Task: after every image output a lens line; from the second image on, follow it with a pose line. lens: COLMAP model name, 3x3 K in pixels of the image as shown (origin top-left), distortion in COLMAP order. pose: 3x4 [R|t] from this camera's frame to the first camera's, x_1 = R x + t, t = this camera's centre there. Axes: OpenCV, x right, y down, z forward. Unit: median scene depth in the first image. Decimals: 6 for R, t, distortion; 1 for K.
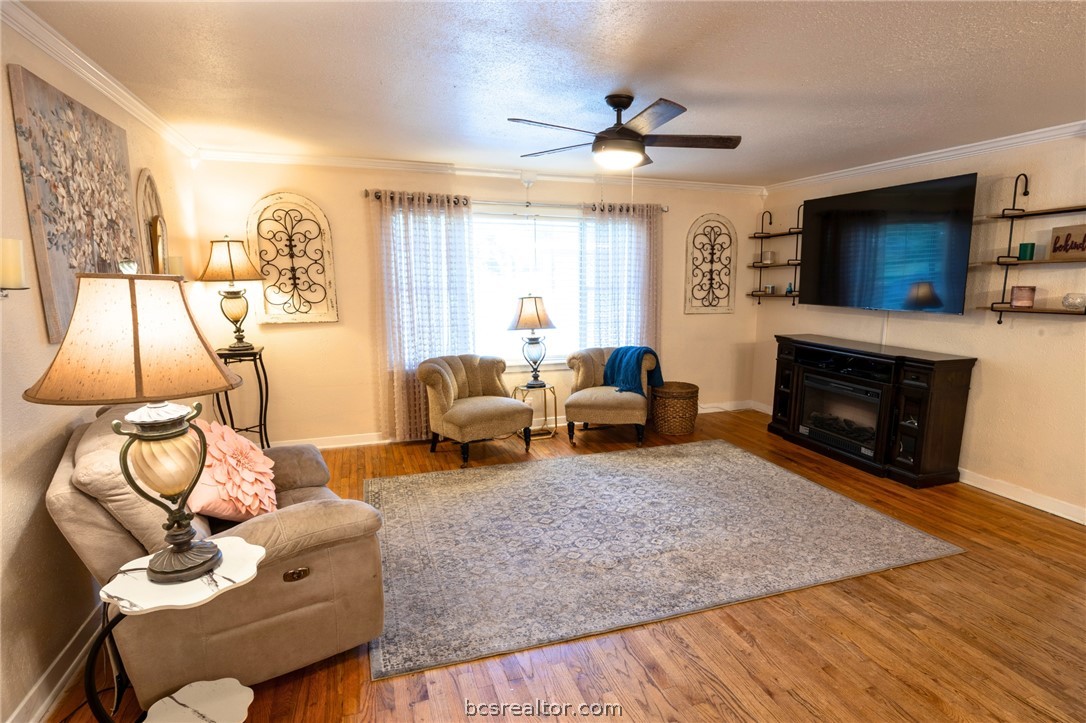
lens RADIAL K [[590.1, 0, 589.4], [0, 590.1, 386.3], [0, 0, 1]] dist [-0.013799, -0.000069]
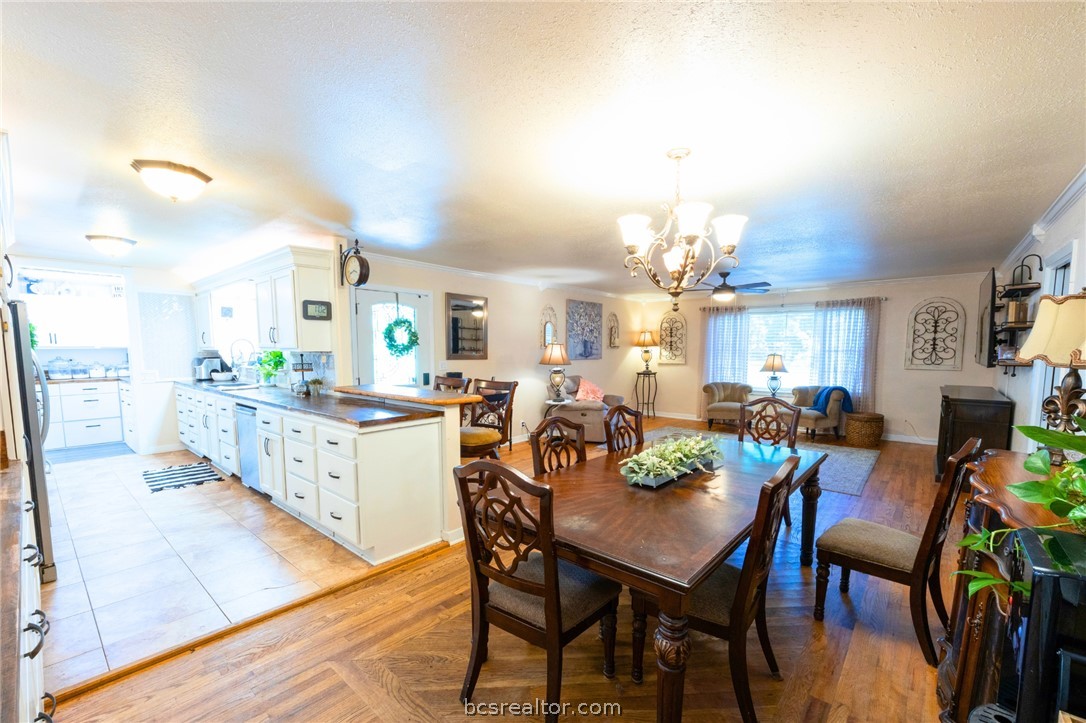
lens RADIAL K [[454.4, 0, 536.6], [0, 454.4, 390.3], [0, 0, 1]] dist [-0.001734, -0.000118]
pose [[0.460064, 0.080498, -0.884229, 0.938199], [-0.158596, 0.987316, 0.007366, 0.077009], [0.873606, 0.136847, 0.466995, -0.353718]]
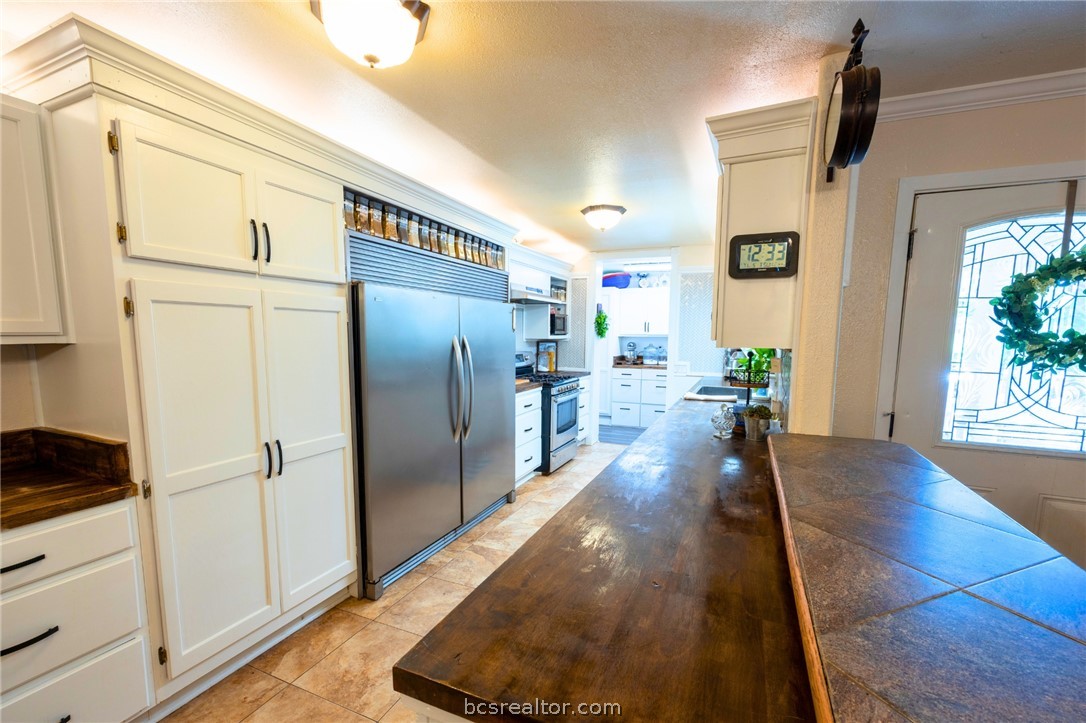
lens RADIAL K [[460.1, 0, 543.6], [0, 460.1, 388.0], [0, 0, 1]] dist [0.000870, 0.000023]
pose [[-0.706200, 0.074922, -0.704037, 0.378711], [-0.137584, 0.960908, 0.240265, 0.038402], [0.694516, 0.266539, -0.668285, -0.173730]]
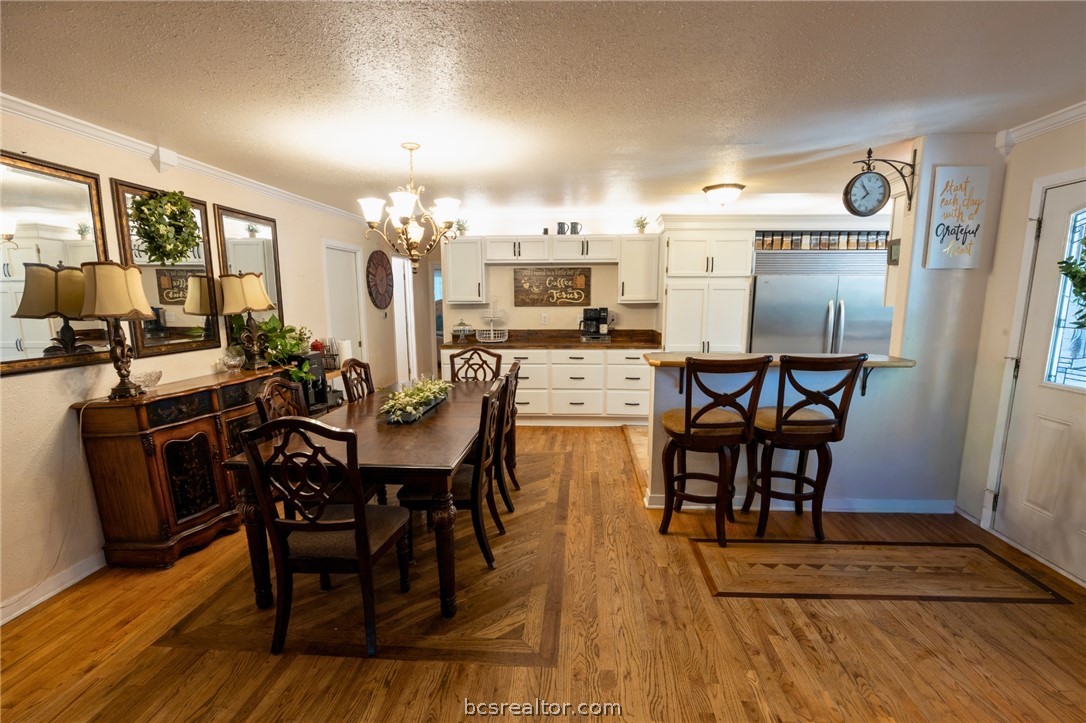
lens RADIAL K [[503.7, 0, 545.6], [0, 503.7, 386.4], [0, 0, 1]] dist [-0.022208, 0.001093]
pose [[-0.903492, -0.072704, 0.422395, 0.107329], [0.078752, 0.940570, 0.330343, -0.094816], [-0.421309, 0.331727, -0.844071, 0.545288]]
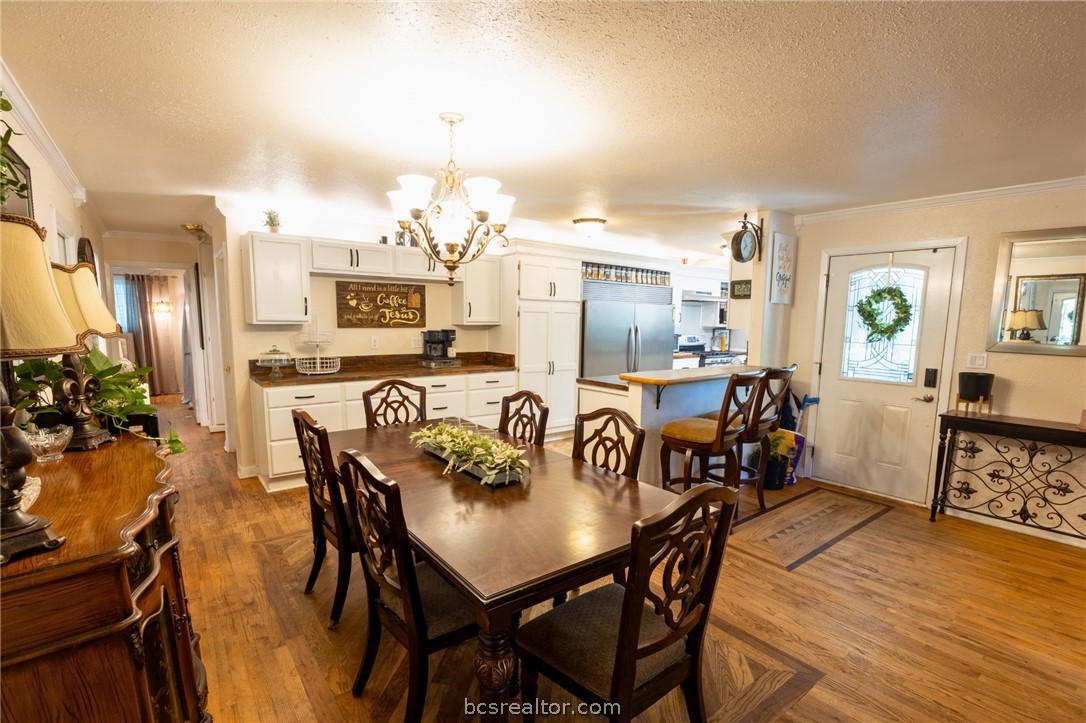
lens RADIAL K [[503.7, 0, 545.6], [0, 503.7, 386.4], [0, 0, 1]] dist [-0.022208, 0.001093]
pose [[-0.959652, 0.022965, -0.280253, 0.618587], [-0.064622, 0.951972, 0.299289, -0.089824], [0.273666, 0.305324, -0.912077, 0.518355]]
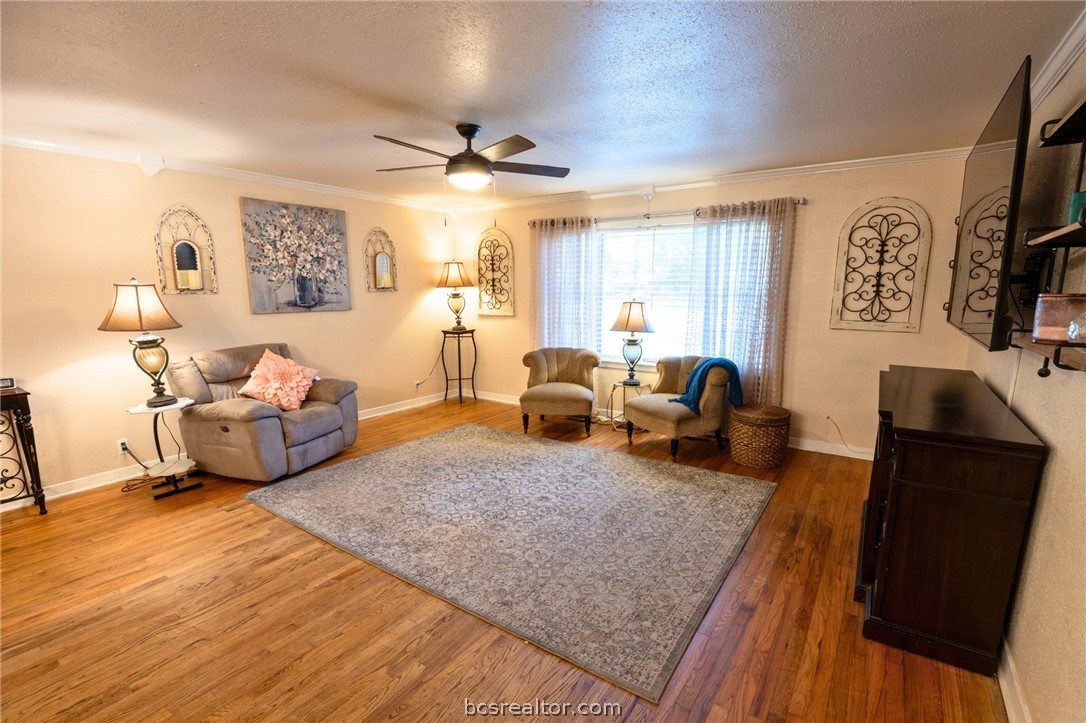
lens RADIAL K [[503.7, 0, 545.6], [0, 503.7, 386.4], [0, 0, 1]] dist [-0.022208, 0.001093]
pose [[0.563766, 0.156642, -0.810945, 0.660498], [-0.145905, 0.985297, 0.088887, -0.063734], [0.812945, 0.068209, 0.578332, 0.383271]]
